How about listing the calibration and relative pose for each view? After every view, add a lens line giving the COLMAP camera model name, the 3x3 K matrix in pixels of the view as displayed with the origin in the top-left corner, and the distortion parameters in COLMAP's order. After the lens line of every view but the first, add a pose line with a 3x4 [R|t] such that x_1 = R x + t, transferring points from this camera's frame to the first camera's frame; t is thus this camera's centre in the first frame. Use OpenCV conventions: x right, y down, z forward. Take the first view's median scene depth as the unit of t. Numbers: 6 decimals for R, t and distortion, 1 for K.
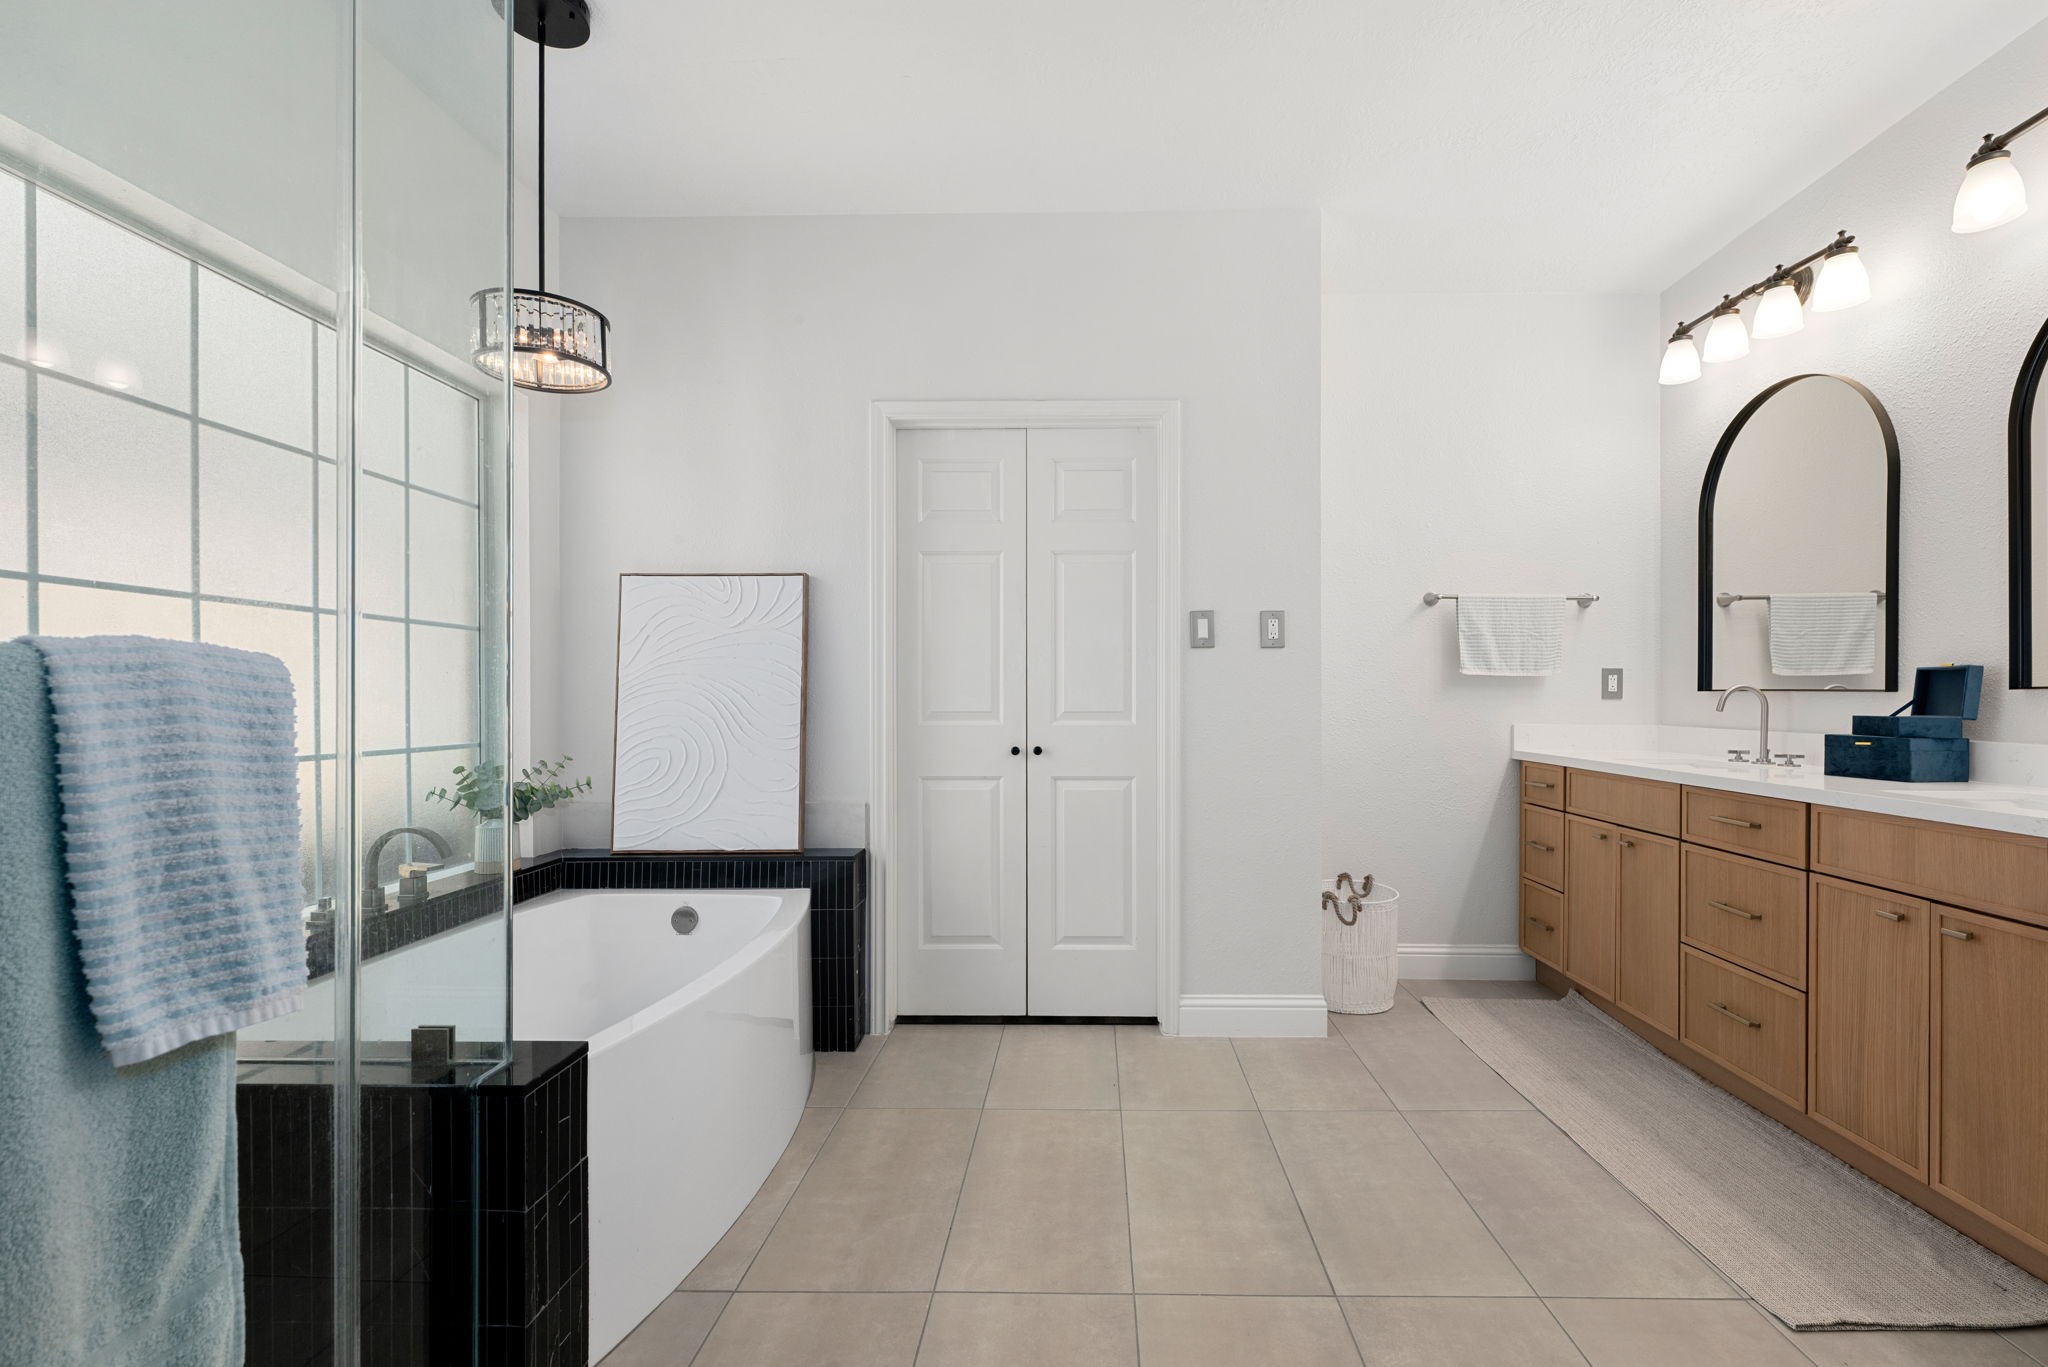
lens RADIAL K [[973.1, 0, 1030.9], [0, 973.1, 700.6], [0, 0, 1]] dist [0.003775, 0.000247]
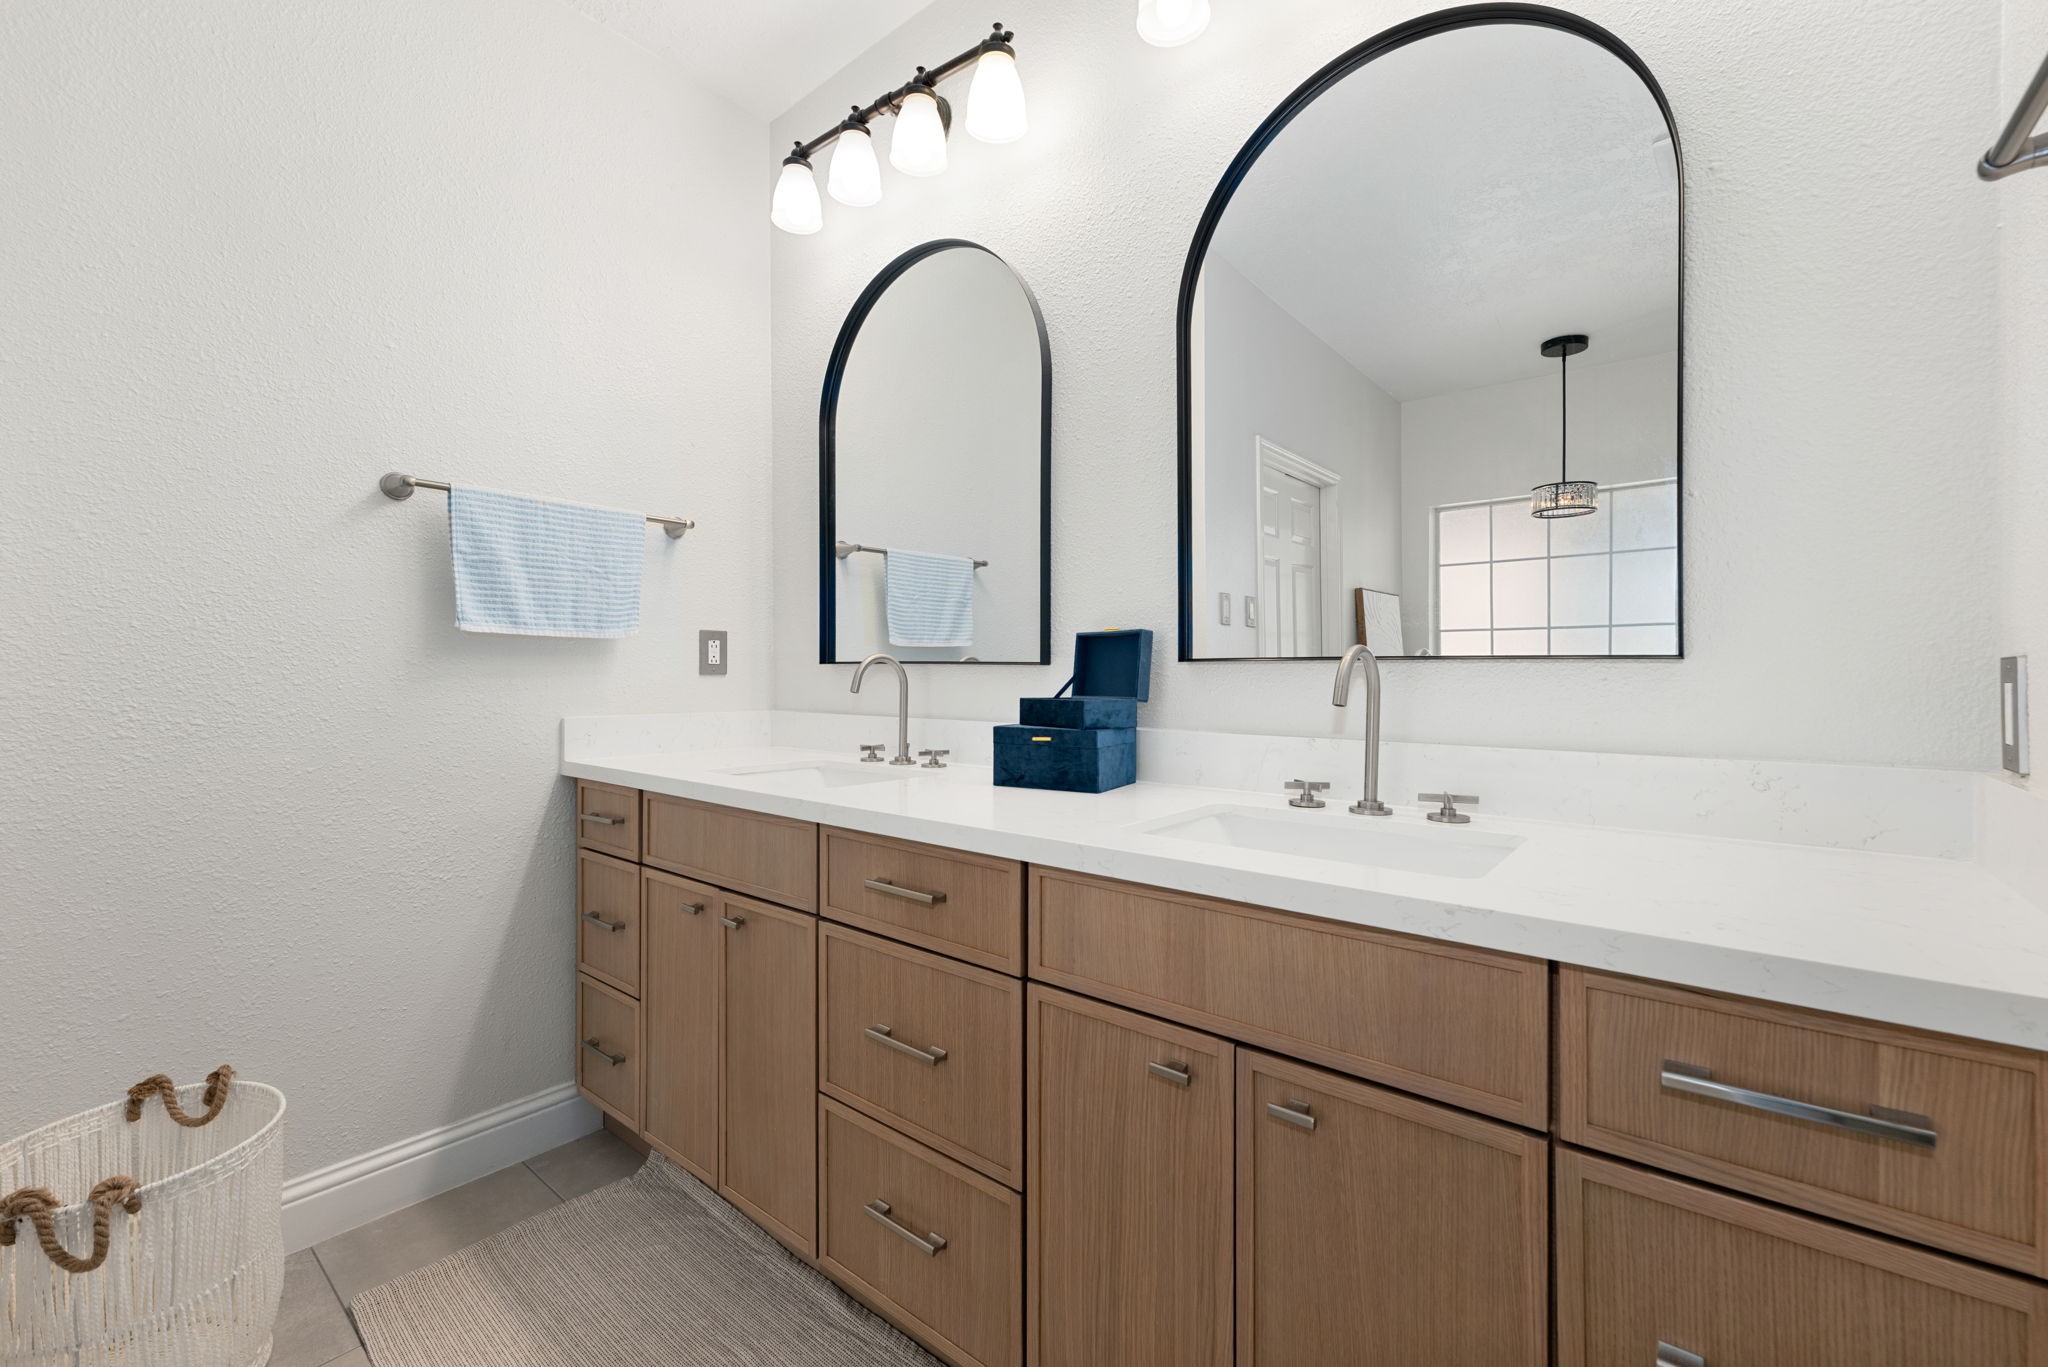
lens RADIAL K [[862.6, 0, 1031.1], [0, 862.6, 676.4], [0, 0, 1]] dist [0.001583, -0.001575]
pose [[0.633822, -0.005772, 0.773457, 0.302761], [0.004441, 0.999983, 0.003823, -0.002212], [-0.773466, 0.001012, 0.633837, 0.498360]]
